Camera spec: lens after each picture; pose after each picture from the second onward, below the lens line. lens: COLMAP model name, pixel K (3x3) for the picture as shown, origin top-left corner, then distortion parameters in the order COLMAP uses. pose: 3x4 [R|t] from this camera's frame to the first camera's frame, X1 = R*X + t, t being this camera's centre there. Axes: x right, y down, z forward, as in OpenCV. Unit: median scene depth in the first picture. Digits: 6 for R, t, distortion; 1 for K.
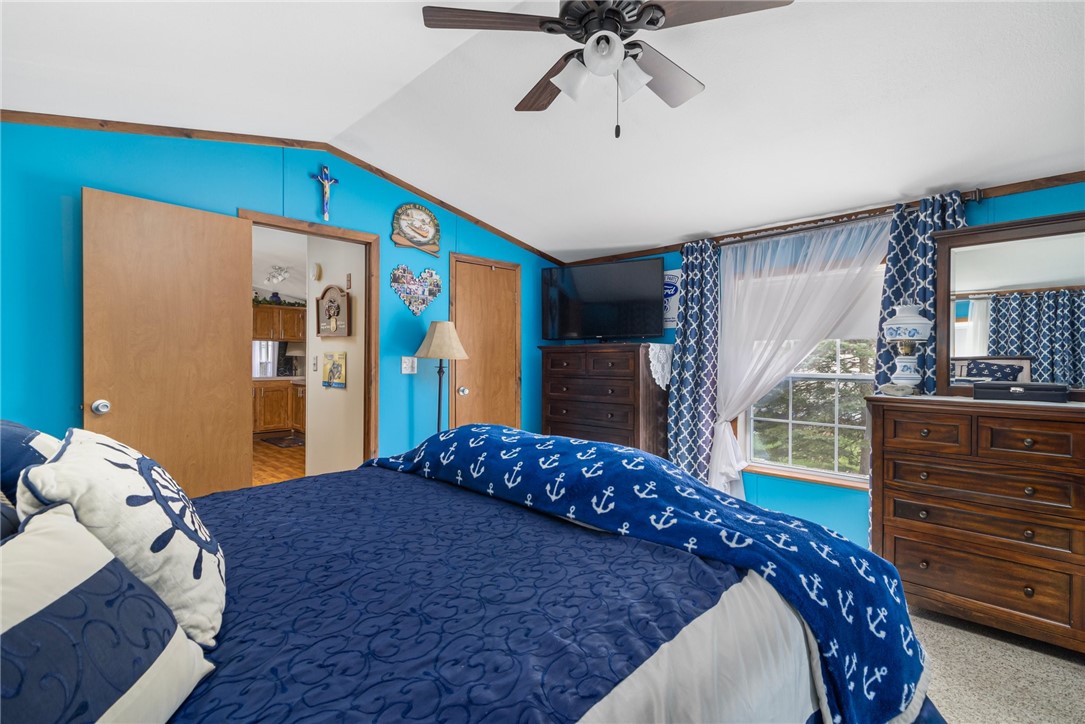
lens RADIAL K [[509.3, 0, 547.0], [0, 509.3, 358.8], [0, 0, 1]] dist [-0.000648, -0.000007]
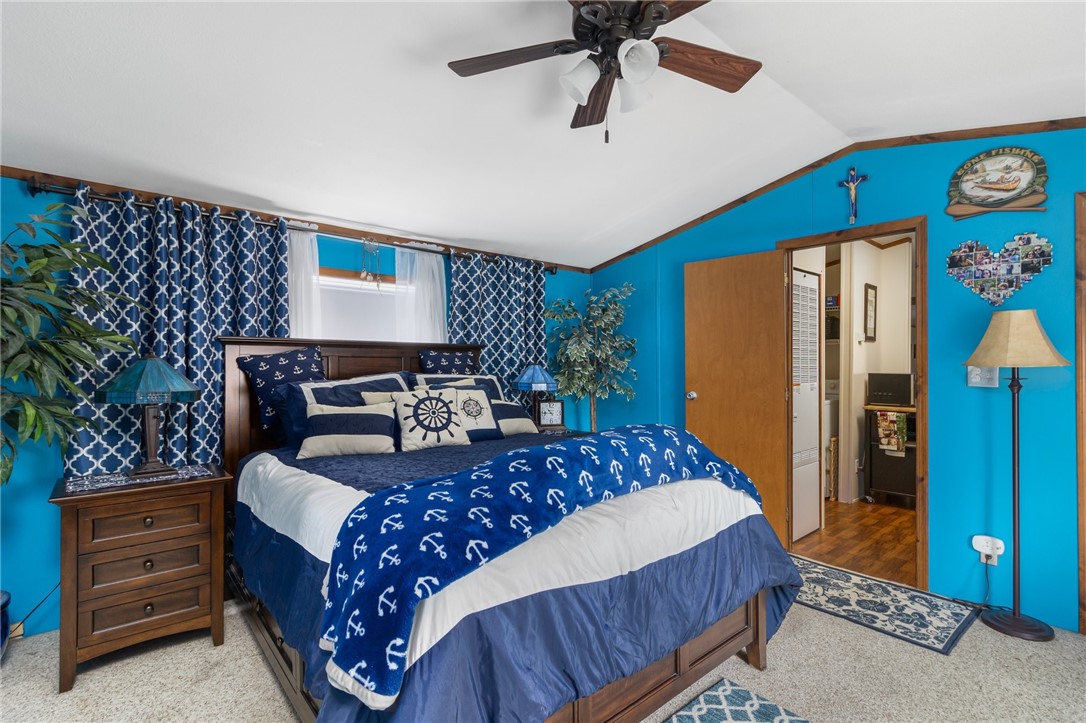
lens RADIAL K [[509.7, 0, 547.5], [0, 509.7, 358.3], [0, 0, 1]] dist [-0.000648, -0.000007]
pose [[-0.084640, -0.011253, -0.996348, 0.518320], [0.002882, 0.999929, -0.011538, -0.005034], [0.996407, -0.003848, -0.084602, 0.448447]]
